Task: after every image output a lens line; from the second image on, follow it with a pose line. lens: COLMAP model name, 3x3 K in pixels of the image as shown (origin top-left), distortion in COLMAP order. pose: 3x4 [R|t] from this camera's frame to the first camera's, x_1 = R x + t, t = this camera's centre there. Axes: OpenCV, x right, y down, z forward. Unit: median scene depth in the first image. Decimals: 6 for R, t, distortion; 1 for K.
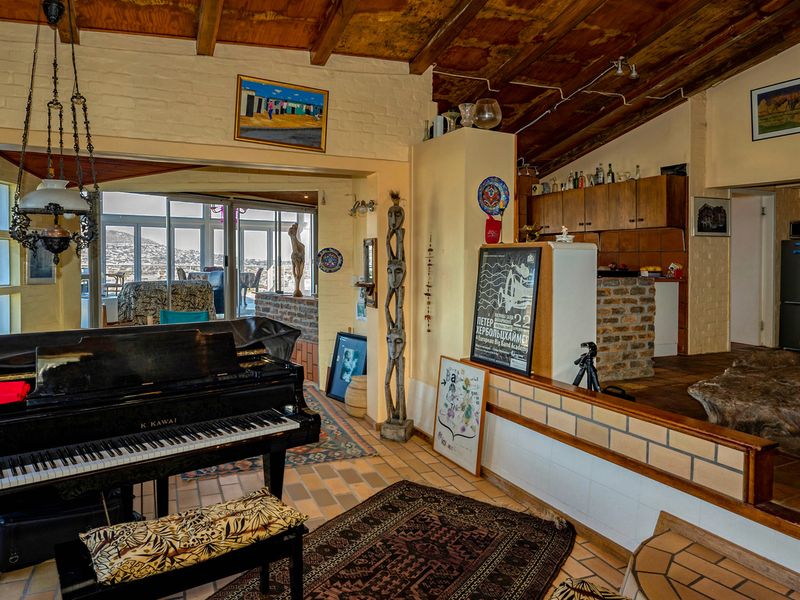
lens RADIAL K [[487.1, 0, 399.7], [0, 487.1, 271.2], [0, 0, 1]] dist [-0.003447, -0.001204]
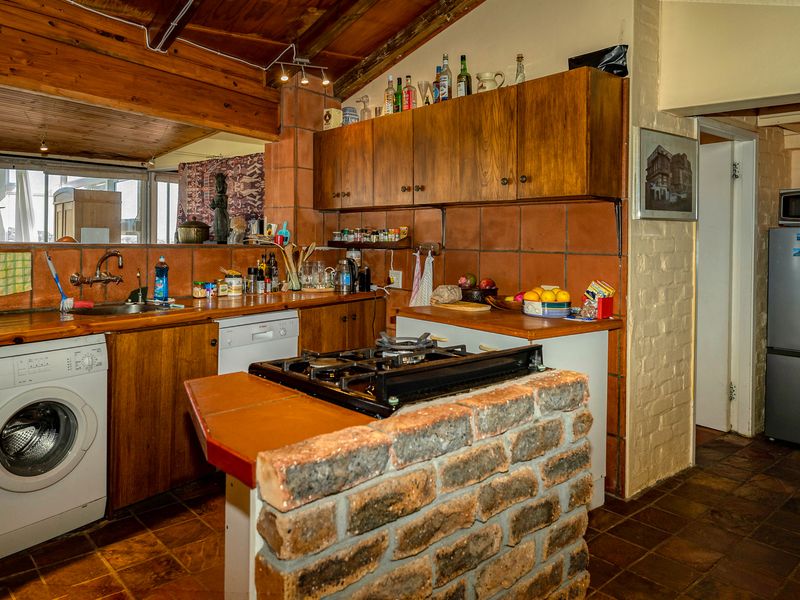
lens RADIAL K [[603.3, 0, 400.0], [0, 603.3, 300.0], [0, 0, 1]] dist [0.006149, 0.002744]
pose [[0.959652, -0.026368, 0.279950, 0.235321], [0.004372, 0.996873, 0.078905, -0.041709], [-0.281155, -0.074498, 0.956766, 0.510947]]
